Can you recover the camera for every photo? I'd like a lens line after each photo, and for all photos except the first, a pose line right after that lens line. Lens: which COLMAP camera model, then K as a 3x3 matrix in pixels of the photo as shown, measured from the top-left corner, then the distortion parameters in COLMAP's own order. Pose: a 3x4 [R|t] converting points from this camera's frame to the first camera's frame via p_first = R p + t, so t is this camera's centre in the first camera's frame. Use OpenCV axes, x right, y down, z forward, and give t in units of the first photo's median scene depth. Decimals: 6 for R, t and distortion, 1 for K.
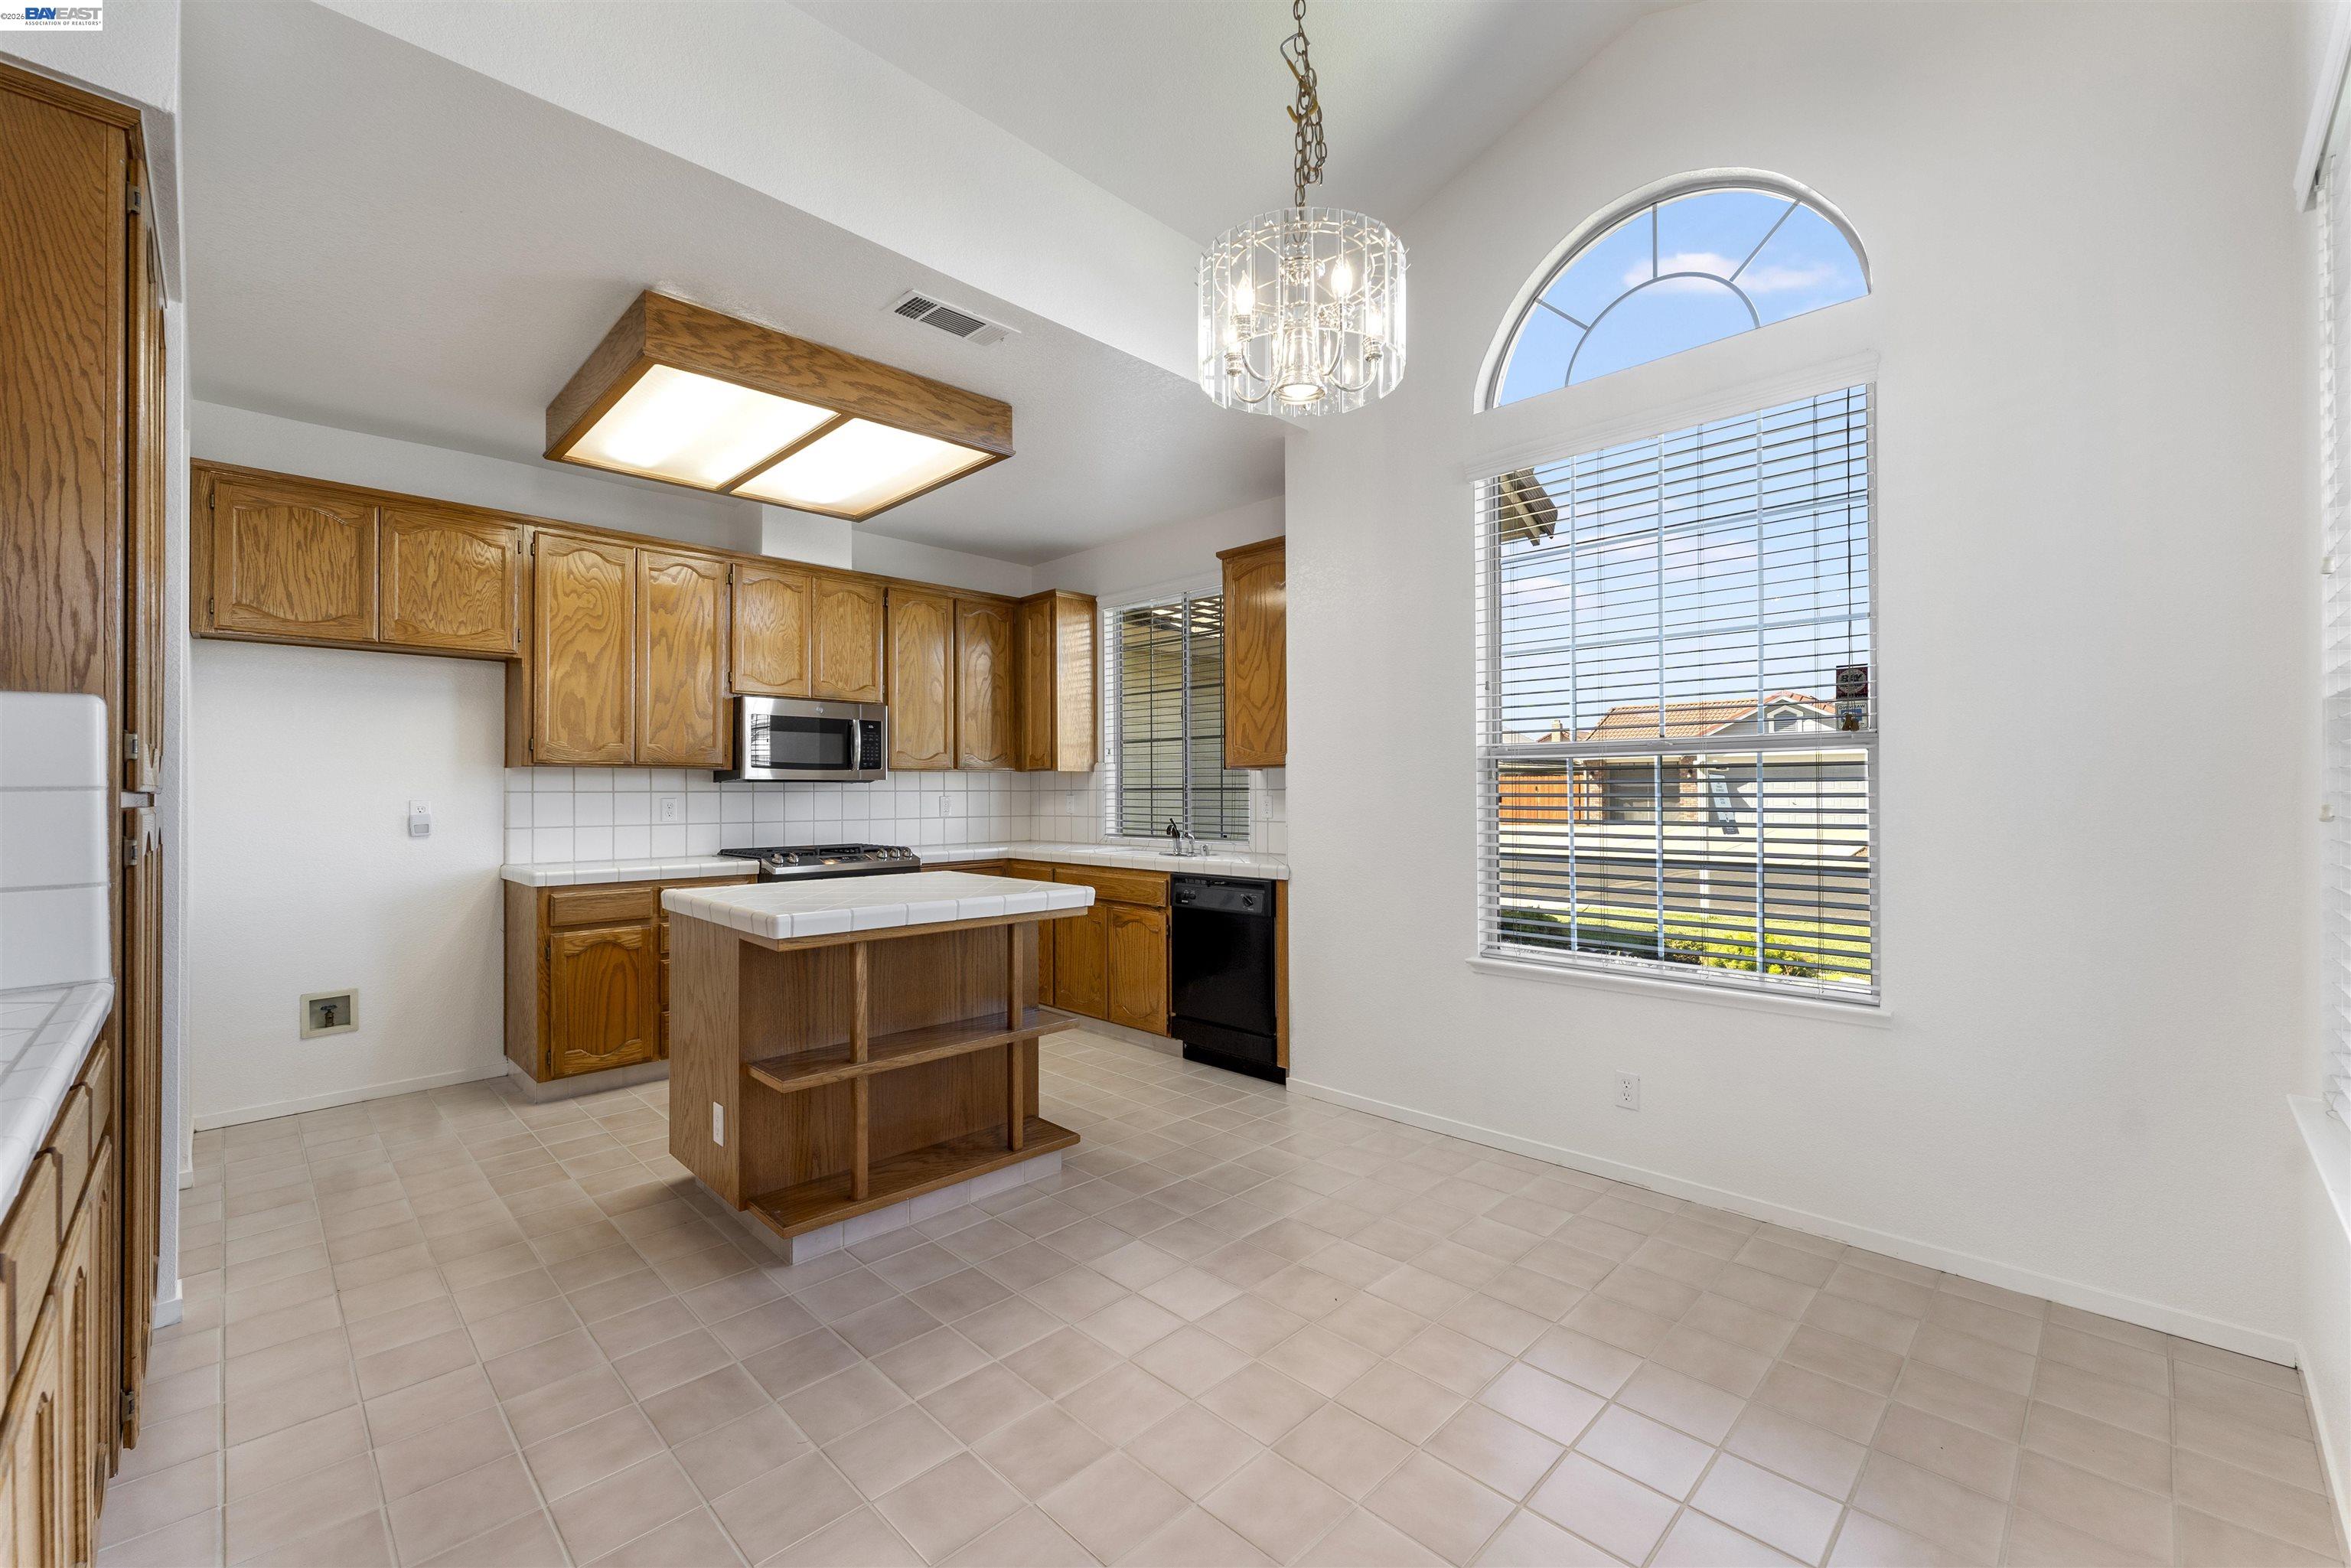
lens RADIAL K [[973.6, 0, 1168.0], [0, 973.6, 781.8], [0, 0, 1]] dist [0.001914, -0.000341]
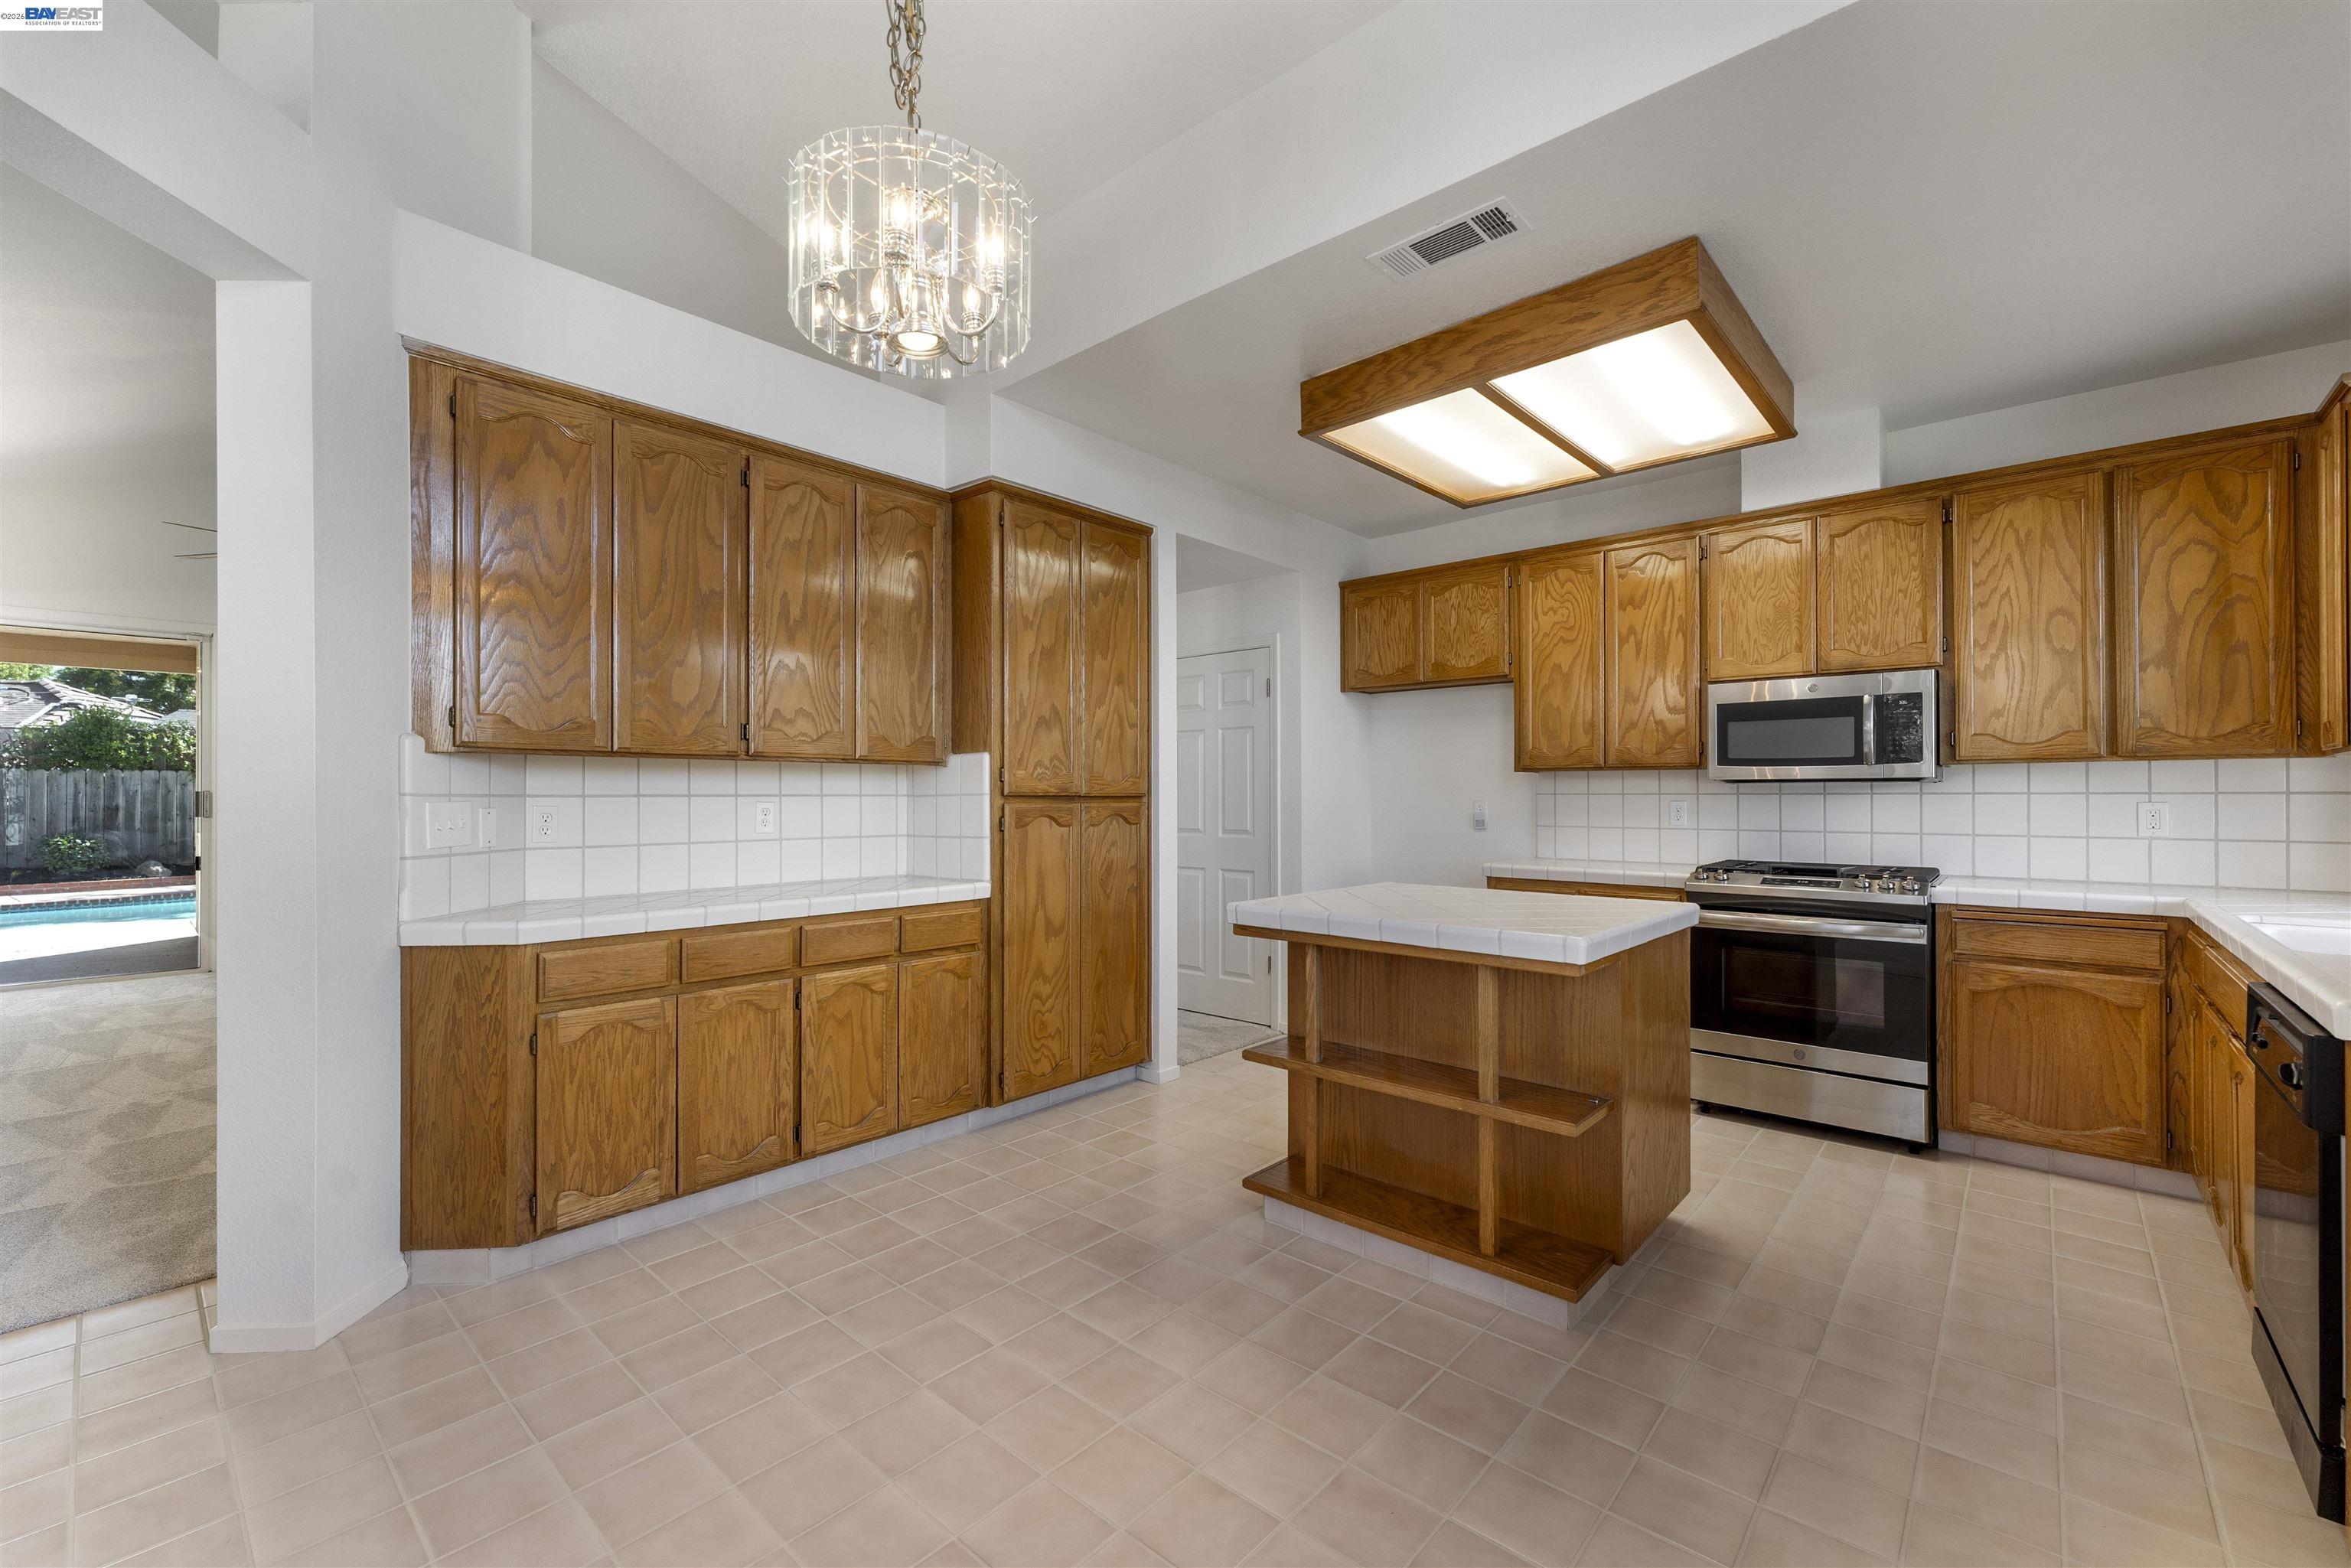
lens RADIAL K [[956.1, 0, 1140.6], [0, 956.1, 788.1], [0, 0, 1]] dist [0.000562, -0.000221]
pose [[0.044308, -0.003863, -0.999010, 0.392894], [0.011593, 0.999927, -0.003352, 0.001499], [0.998951, -0.011433, 0.044350, 0.452959]]
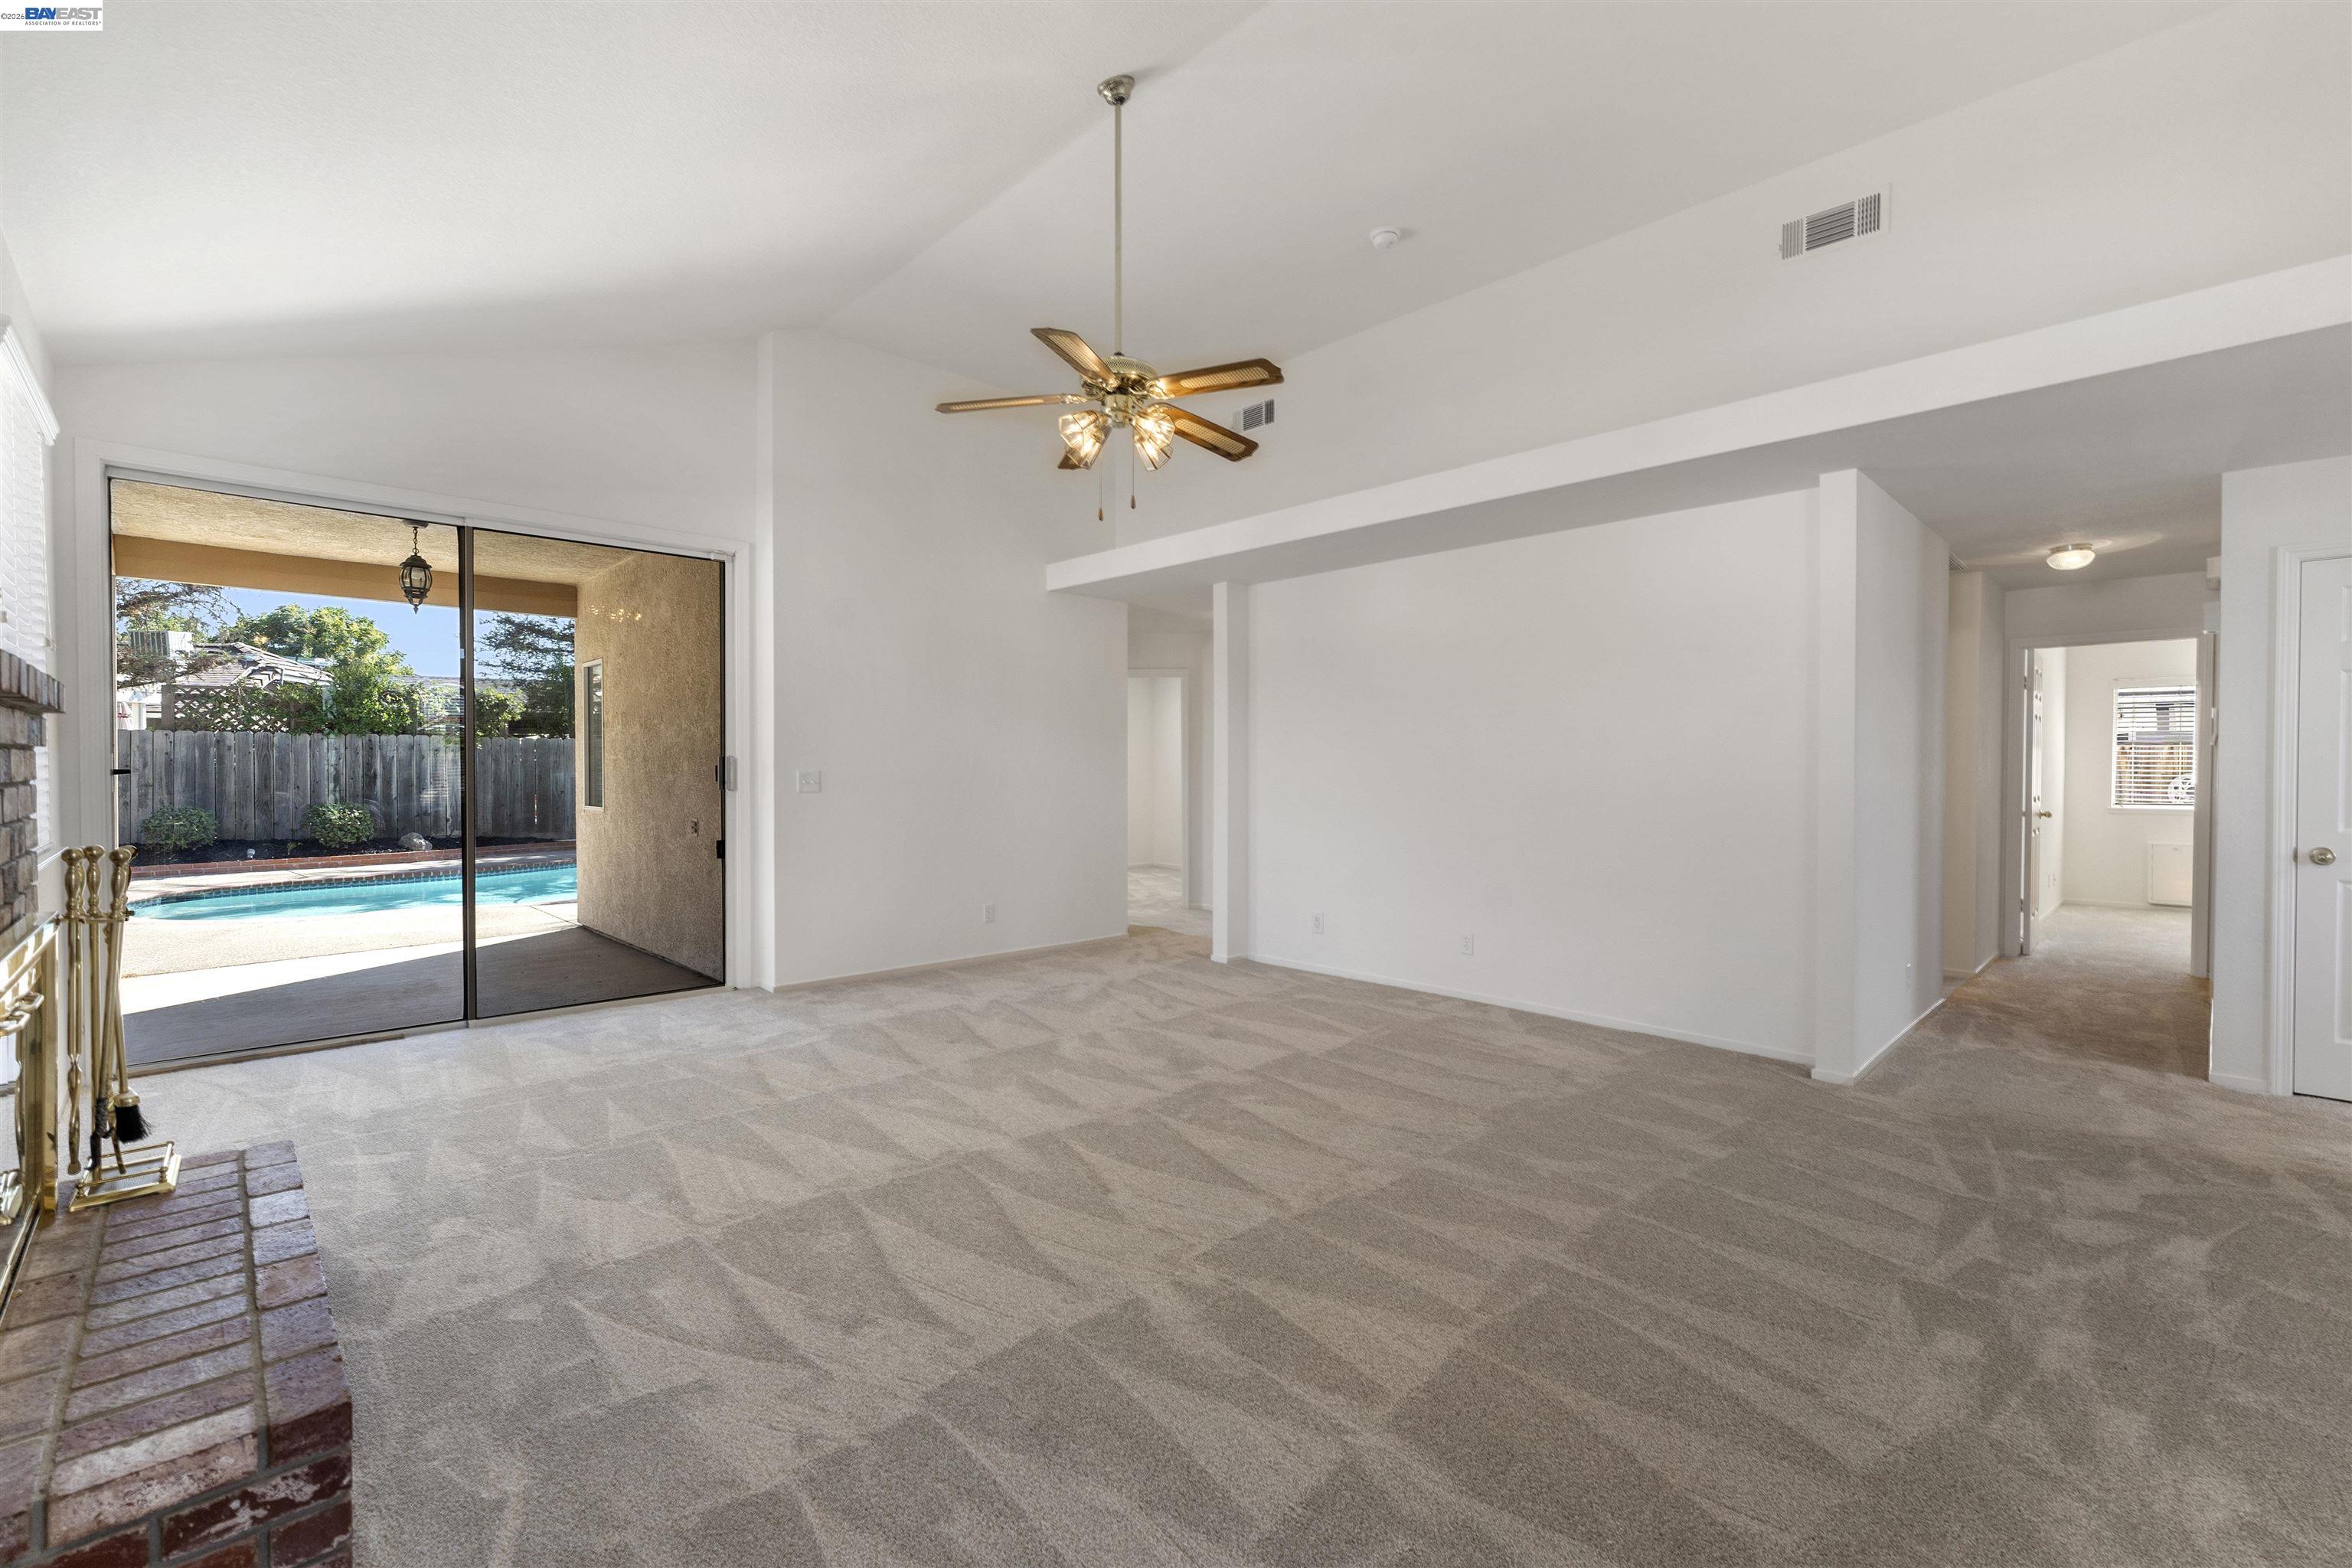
lens RADIAL K [[974.0, 0, 1168.5], [0, 974.0, 781.8], [0, 0, 1]] dist [0.001914, -0.000341]
pose [[-0.011389, 0.020435, -0.999726, -0.003535], [0.006943, 0.999769, 0.020357, -0.007861], [0.999911, -0.006710, -0.011528, -0.436405]]
